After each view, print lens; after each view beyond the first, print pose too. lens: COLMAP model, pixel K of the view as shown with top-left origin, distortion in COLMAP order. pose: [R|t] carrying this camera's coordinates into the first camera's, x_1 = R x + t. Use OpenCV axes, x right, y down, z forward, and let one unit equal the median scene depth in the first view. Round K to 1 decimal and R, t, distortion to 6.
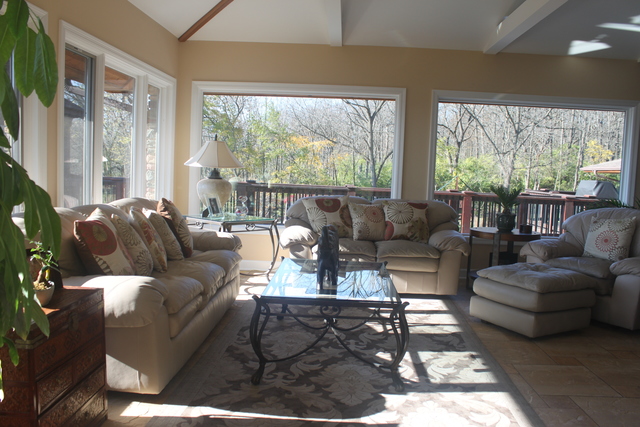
lens RADIAL K [[530.7, 0, 322.8], [0, 530.7, 216.1], [0, 0, 1]] dist [-0.167609, 0.158569]
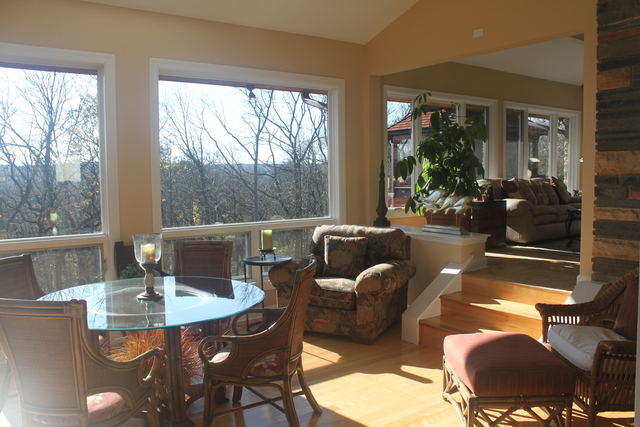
lens RADIAL K [[530.7, 0, 322.8], [0, 530.7, 216.1], [0, 0, 1]] dist [-0.167609, 0.158569]
pose [[0.616950, 0.021835, -0.786699, 0.896099], [-0.039894, 0.999198, -0.003553, 0.201062], [0.785991, 0.033577, 0.617326, -1.163907]]
